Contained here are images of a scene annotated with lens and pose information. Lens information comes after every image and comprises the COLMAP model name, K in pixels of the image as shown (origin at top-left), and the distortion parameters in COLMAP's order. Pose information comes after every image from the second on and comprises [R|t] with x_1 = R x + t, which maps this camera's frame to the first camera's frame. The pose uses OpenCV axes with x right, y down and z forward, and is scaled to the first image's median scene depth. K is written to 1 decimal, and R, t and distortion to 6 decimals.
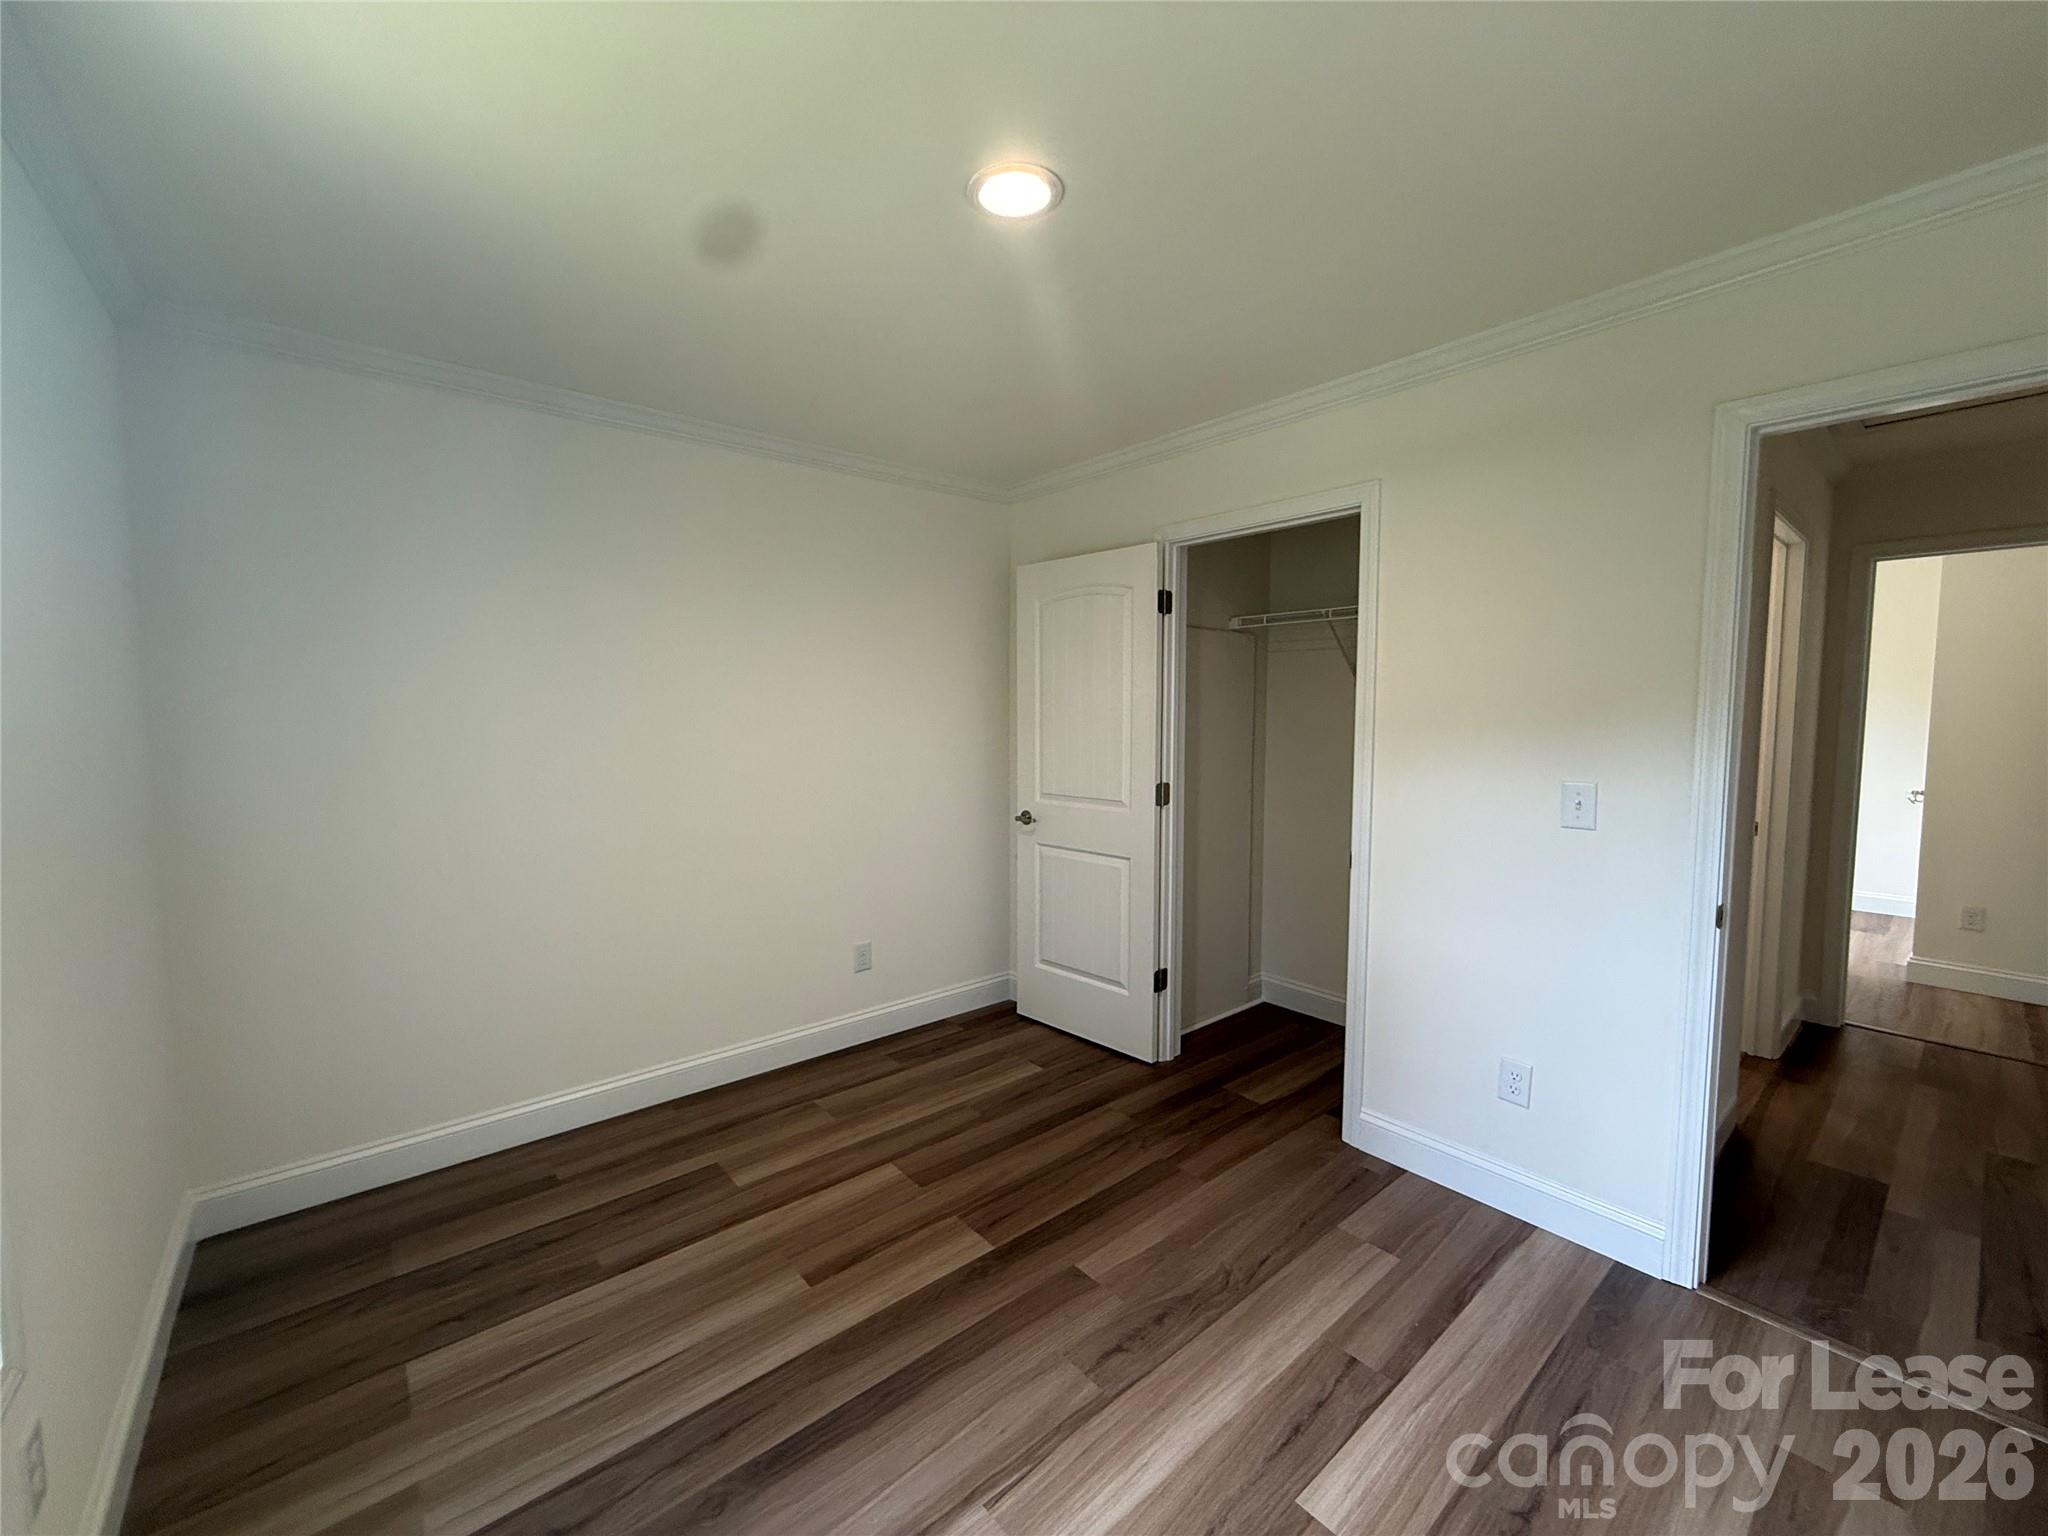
lens RADIAL K [[822.4, 0, 1019.6], [0, 822.4, 767.1], [0, 0, 1]] dist [-0.003285, 0.000369]
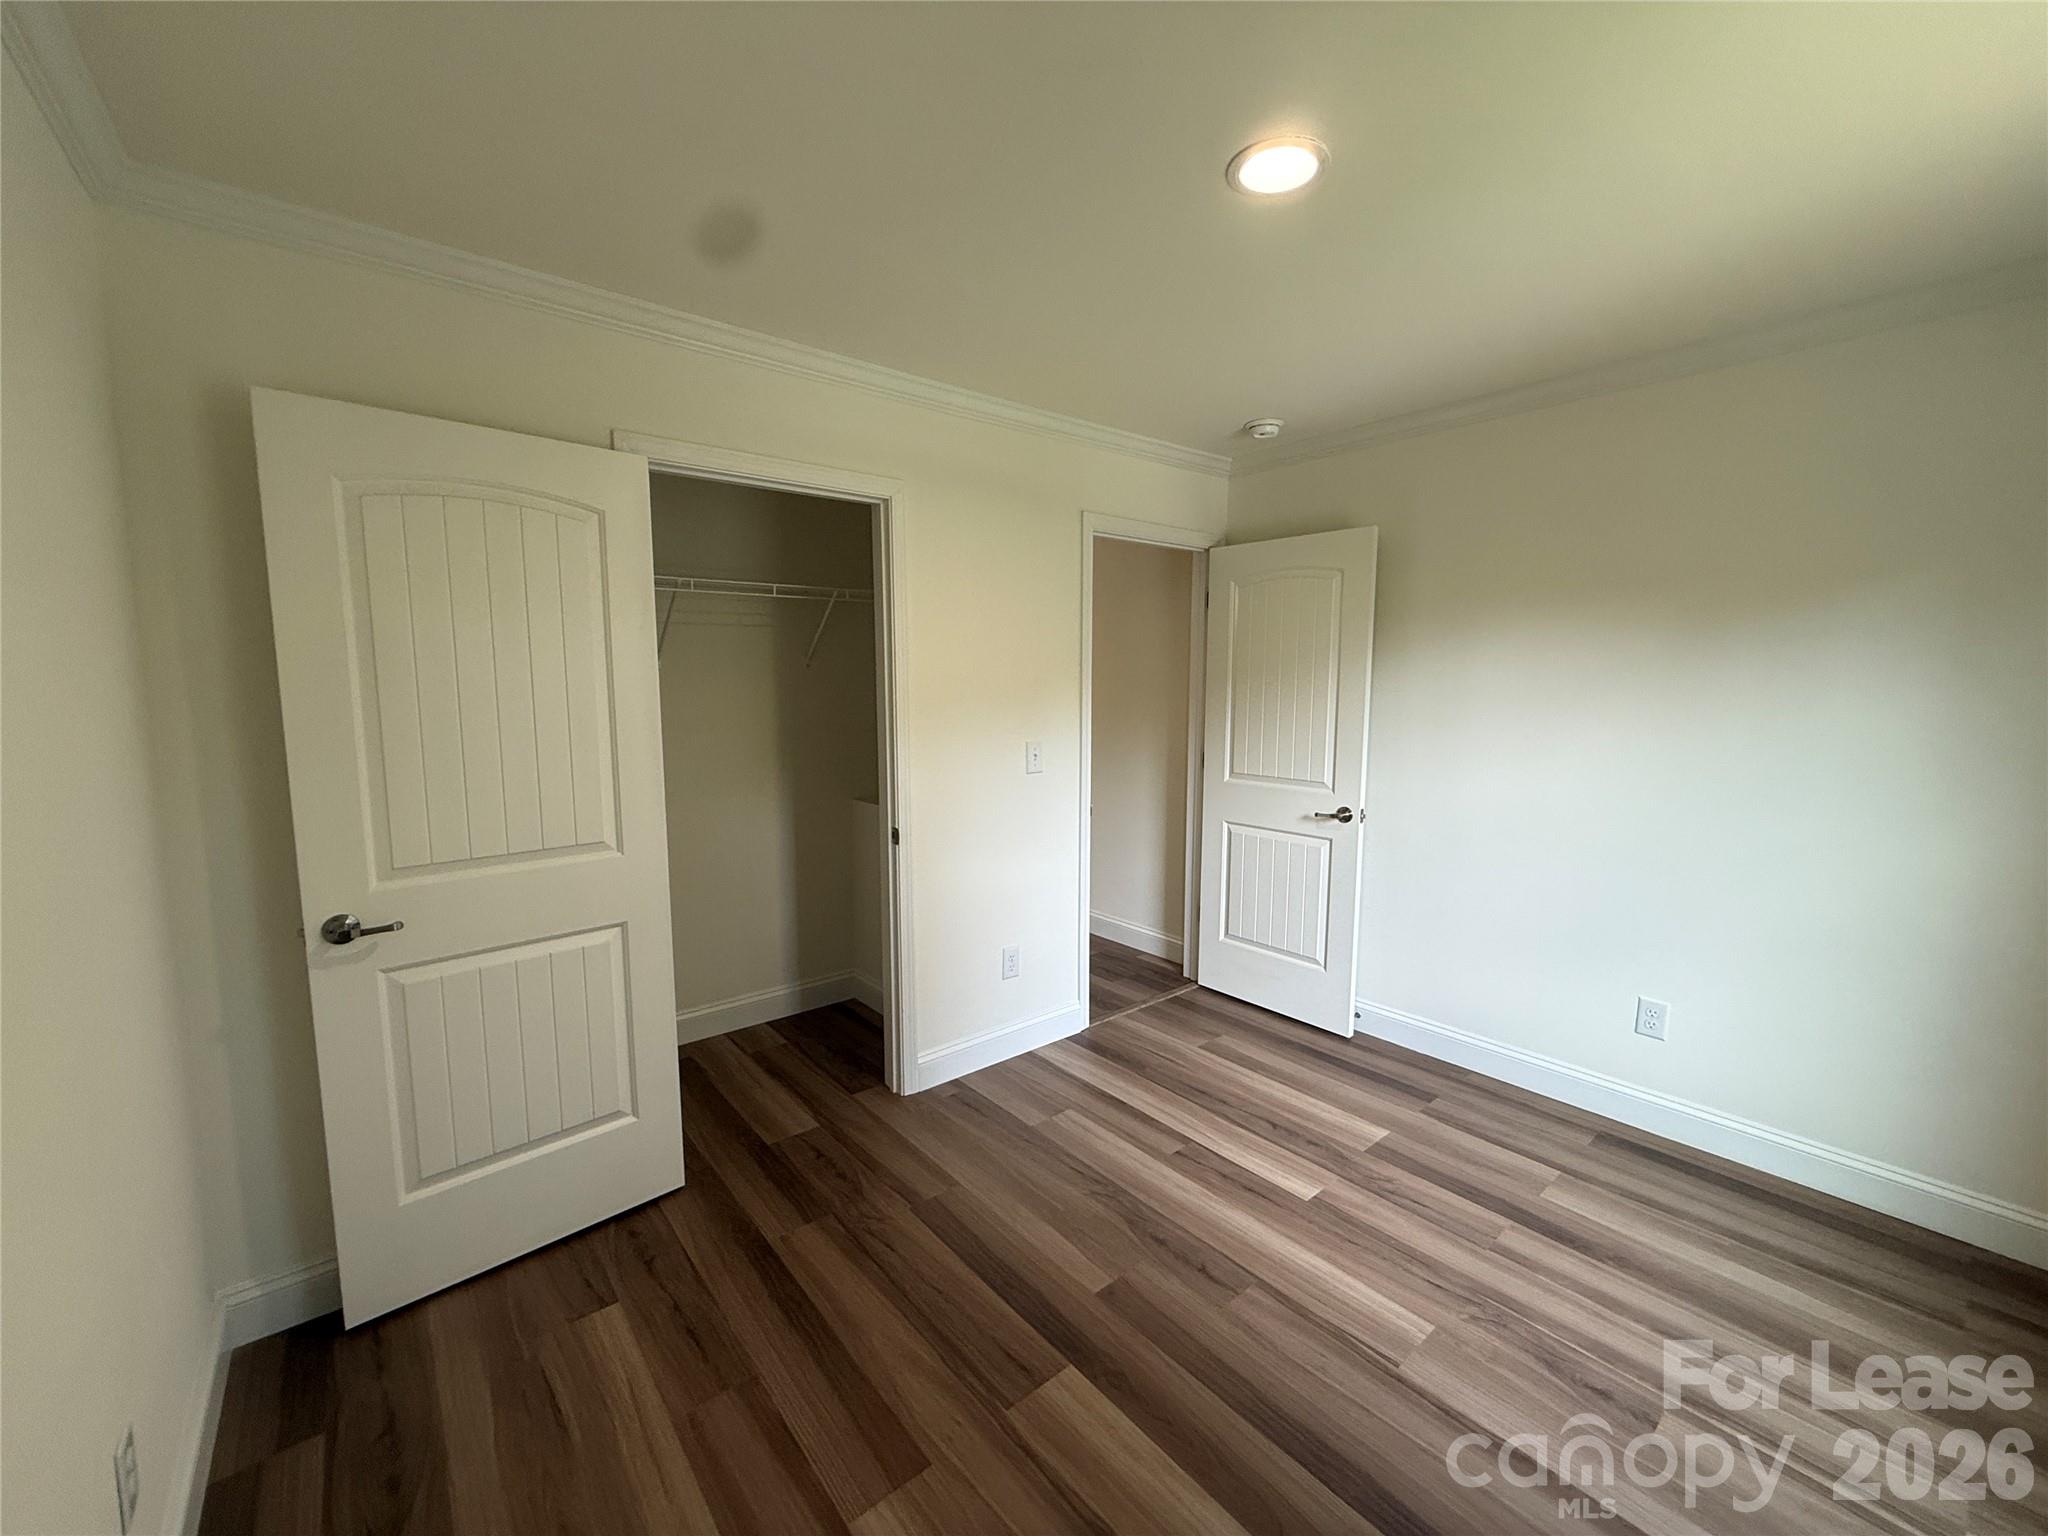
lens RADIAL K [[822.4, 0, 1019.6], [0, 822.4, 767.1], [0, 0, 1]] dist [-0.003285, 0.000369]
pose [[0.014095, -0.111148, 0.993704, -0.742830], [0.076723, 0.990993, 0.109756, -0.091369], [-0.996953, 0.074693, 0.022496, 0.947847]]
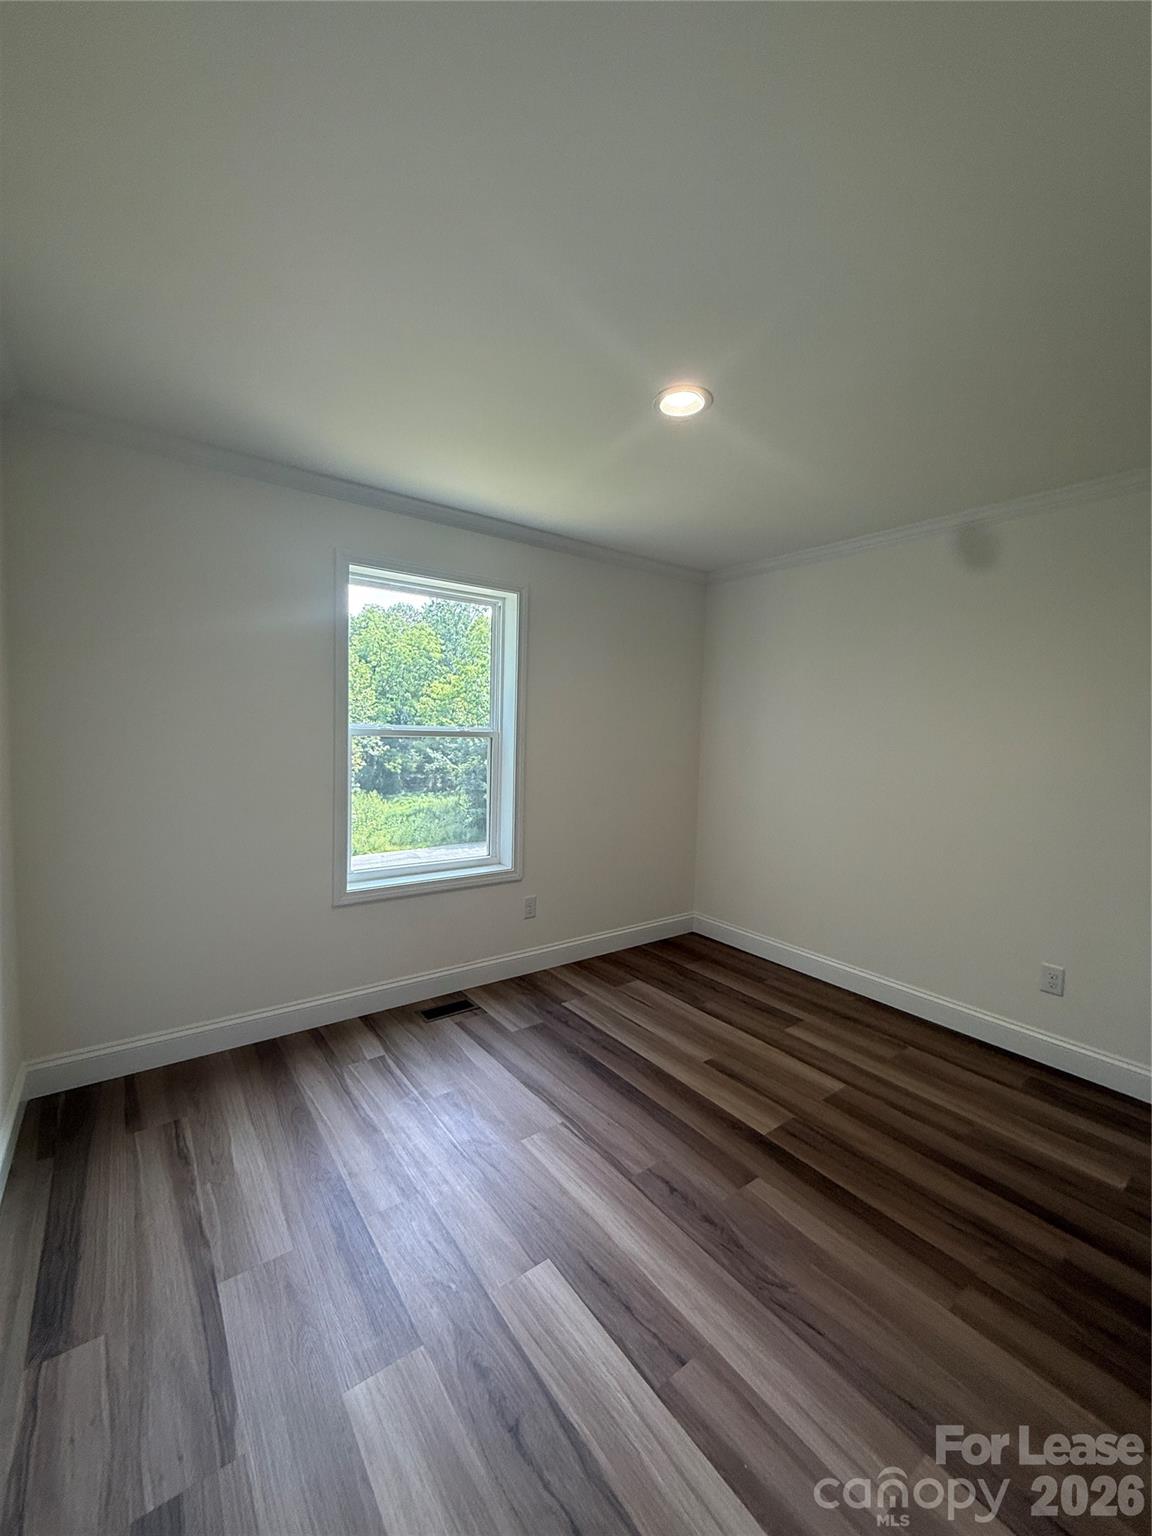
lens RADIAL K [[616.8, 0, 571.4], [0, 616.8, 766.8], [0, 0, 1]] dist [-0.003285, 0.000369]
pose [[-0.070399, 0.065381, -0.995374, 0.894526], [-0.098885, 0.992477, 0.072185, -0.037645], [0.992605, 0.103509, -0.063405, 0.666767]]
